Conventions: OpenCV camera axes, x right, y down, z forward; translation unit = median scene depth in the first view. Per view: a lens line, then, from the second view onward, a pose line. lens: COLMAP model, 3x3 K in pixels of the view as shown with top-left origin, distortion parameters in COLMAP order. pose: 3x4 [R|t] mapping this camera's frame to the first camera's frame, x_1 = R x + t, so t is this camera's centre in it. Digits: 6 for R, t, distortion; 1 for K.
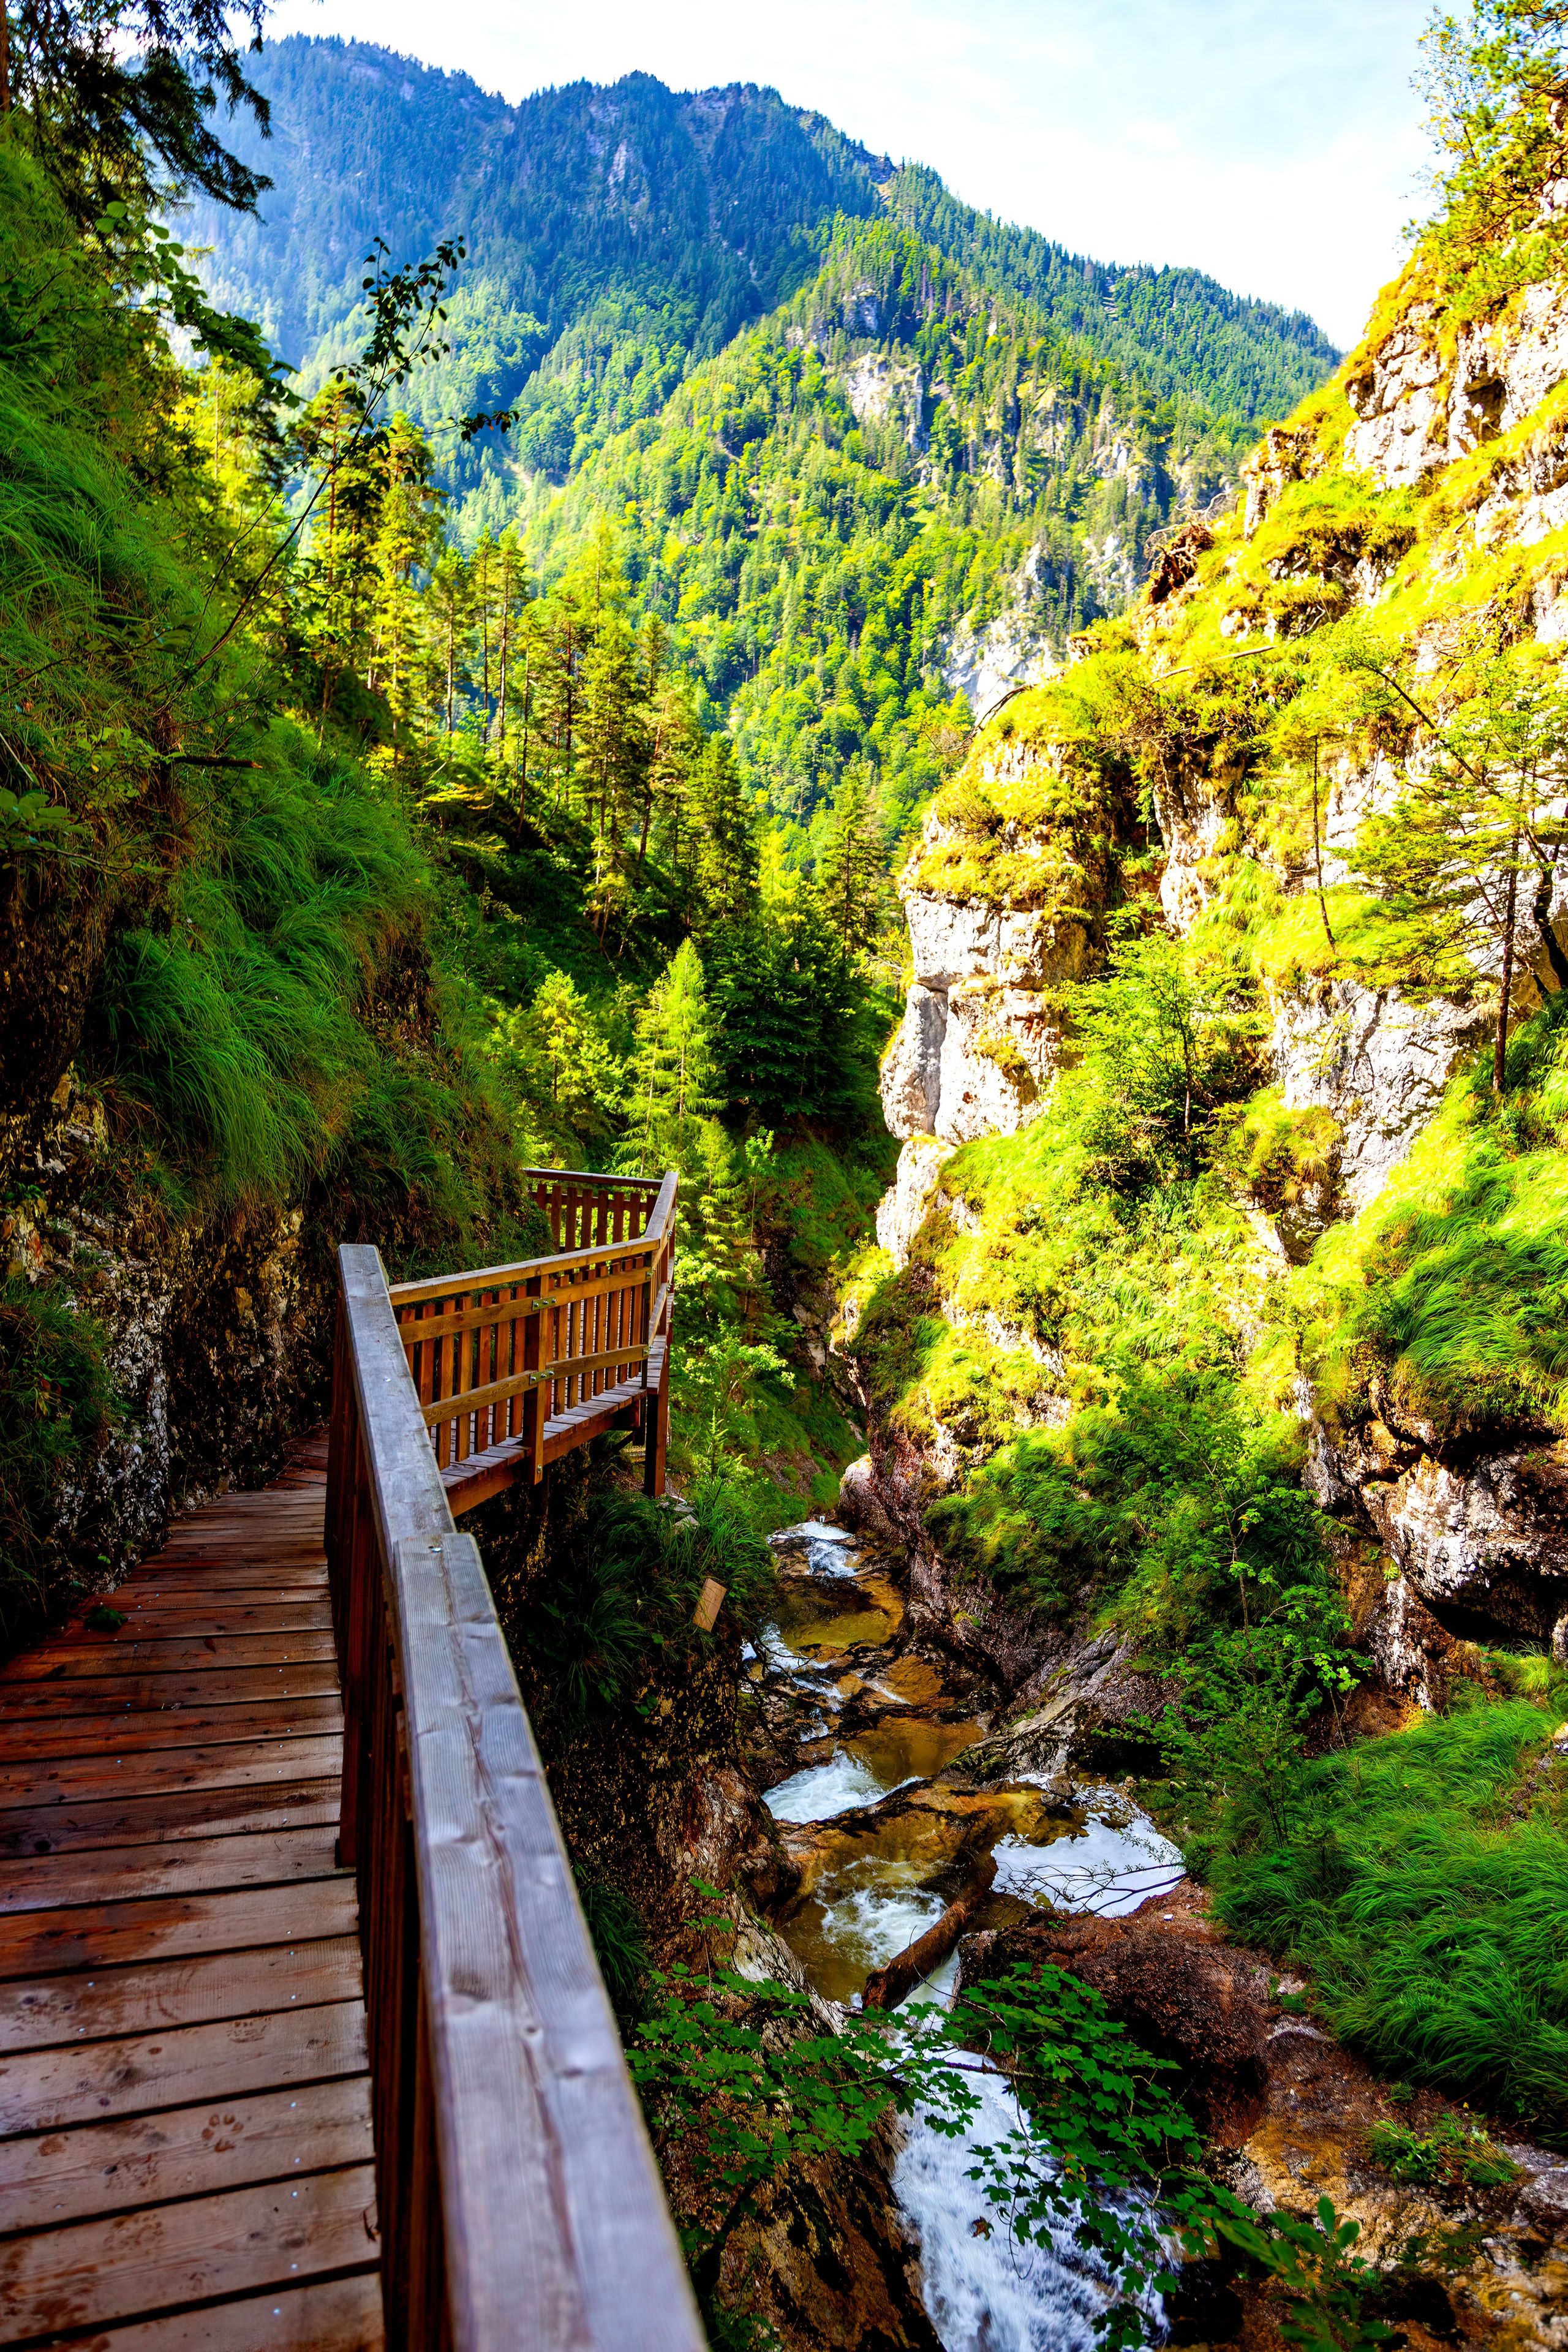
lens RADIAL K [[1619.3, 0, 739.5], [0, 1619.3, 1166.7], [0, 0, 1]] dist [-0.023175, 0.021886]
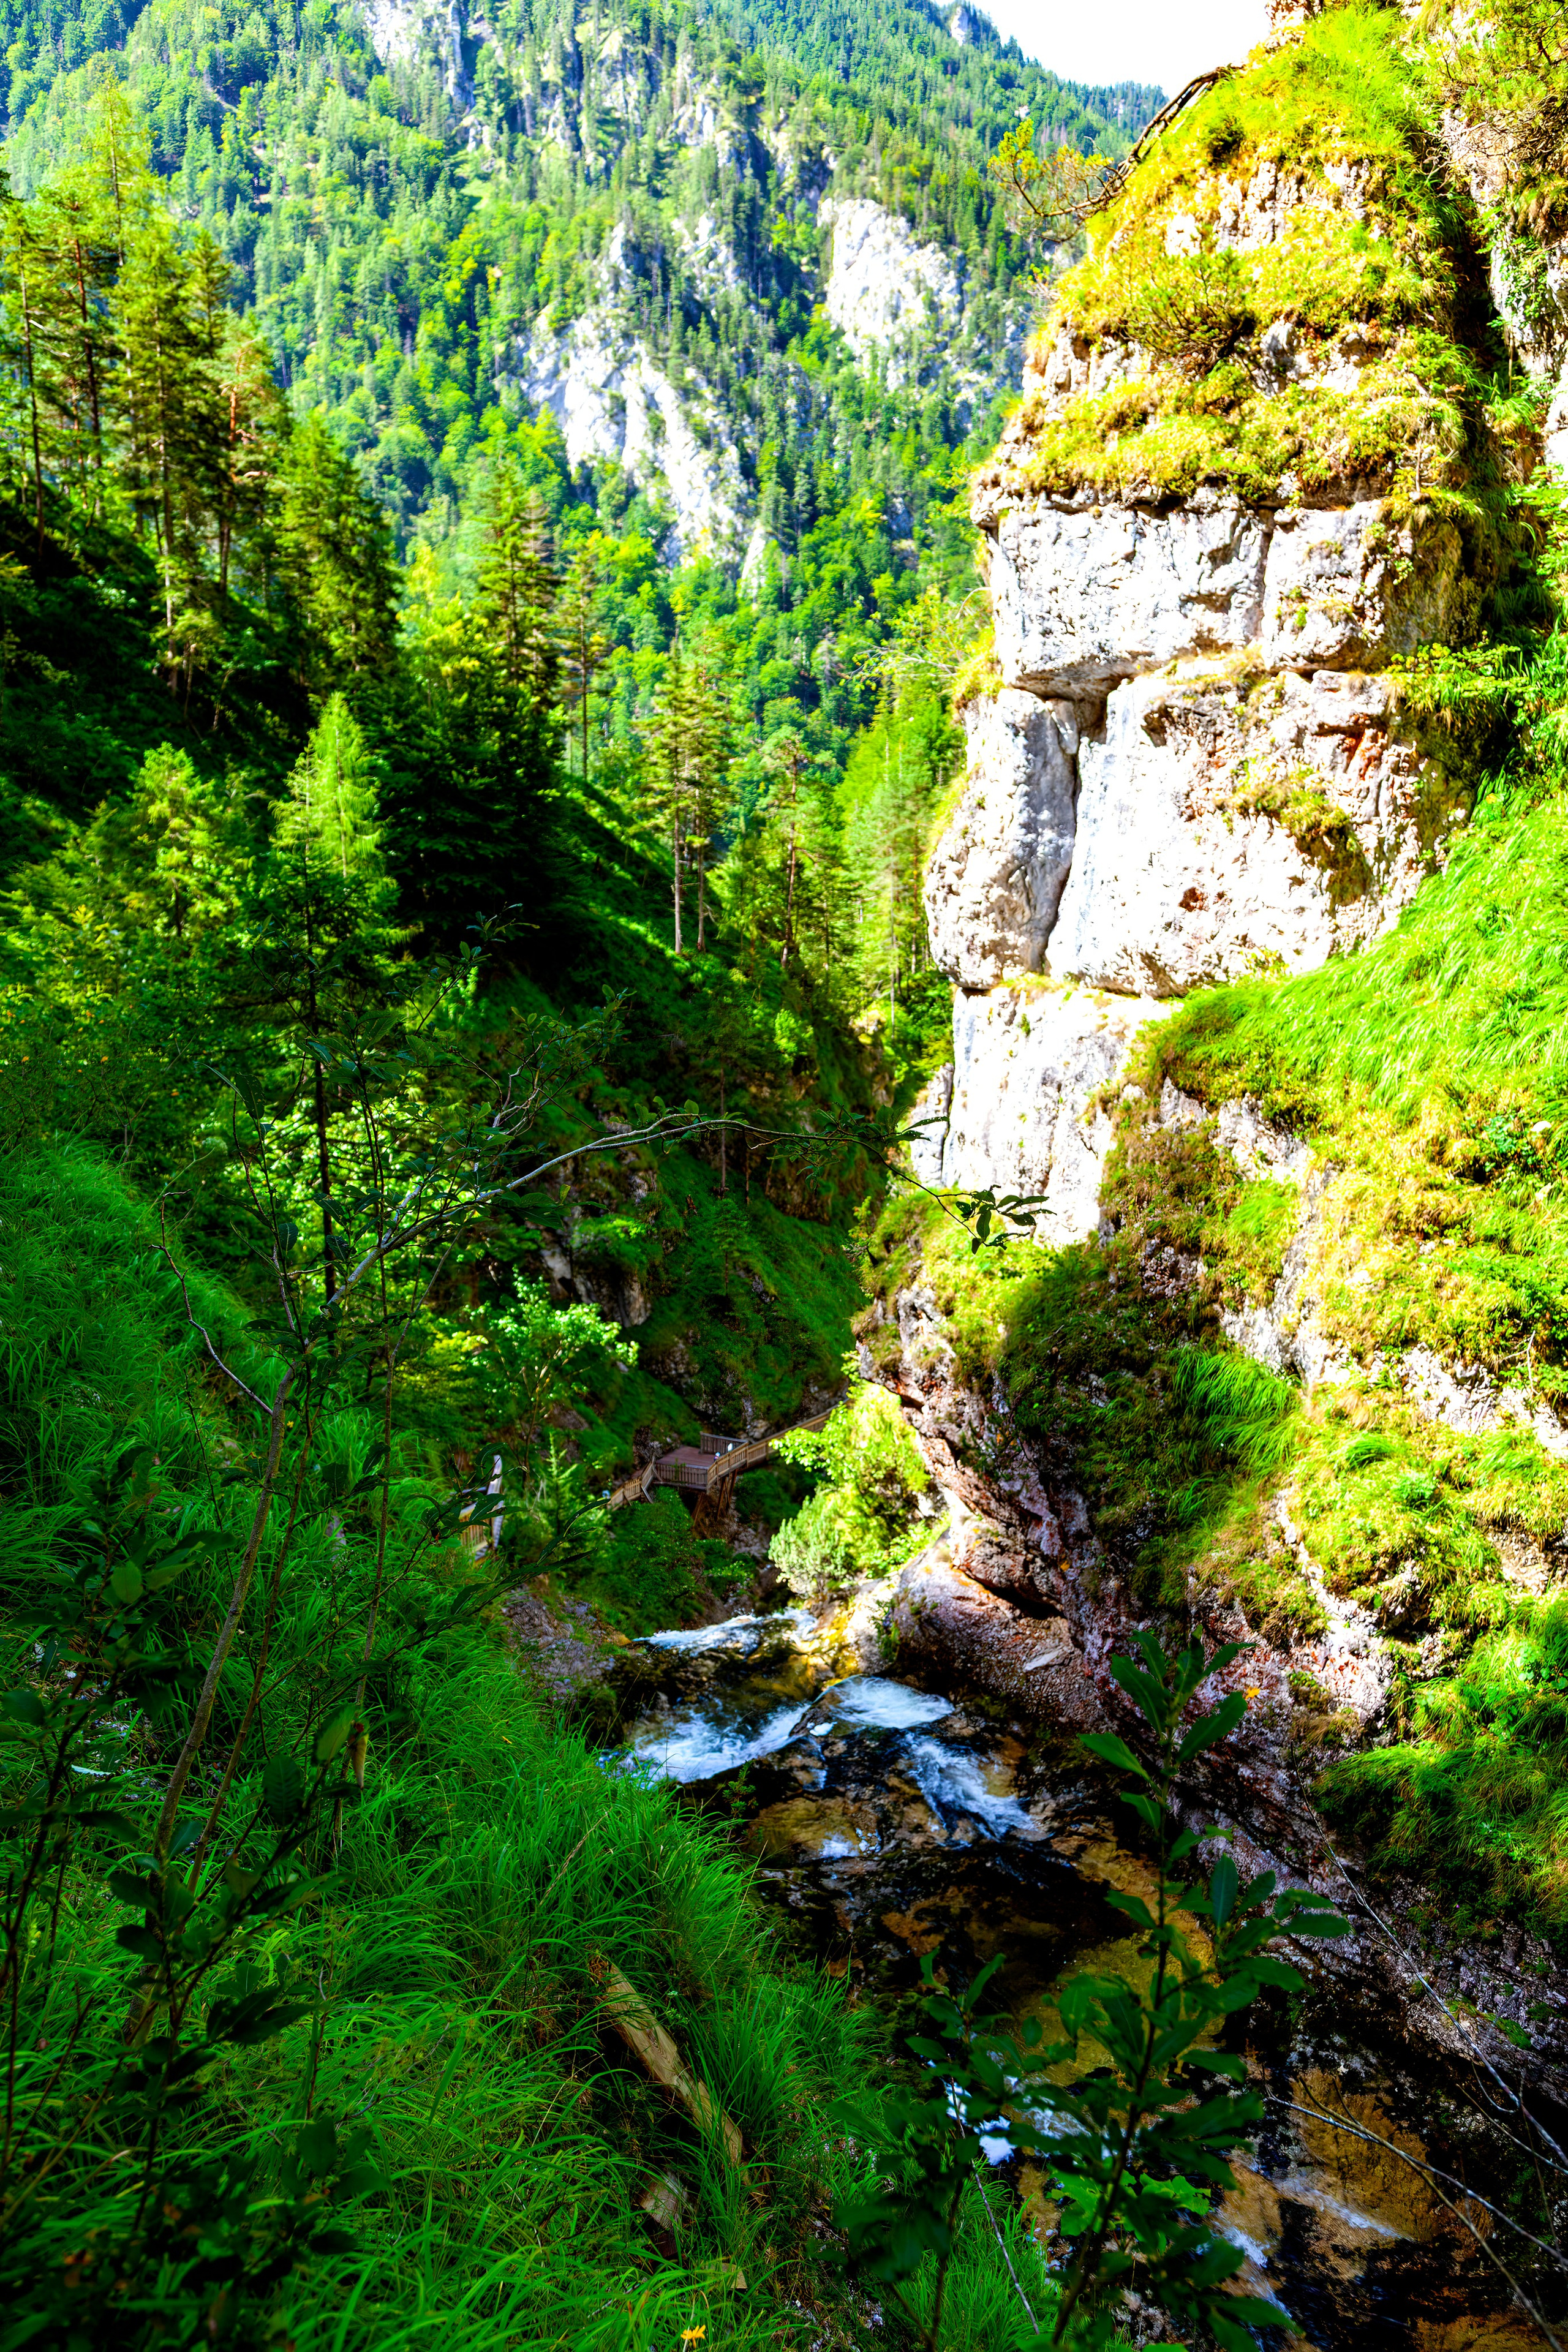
lens RADIAL K [[1850.3, 0, 794.2], [0, 1850.3, 1171.0], [0, 0, 1]] dist [-0.014544, -0.001413]
pose [[0.965556, -0.104327, 0.238364, -0.039734], [0.079671, 0.990638, 0.110853, -0.010152], [-0.247698, -0.088044, 0.964829, 0.144626]]
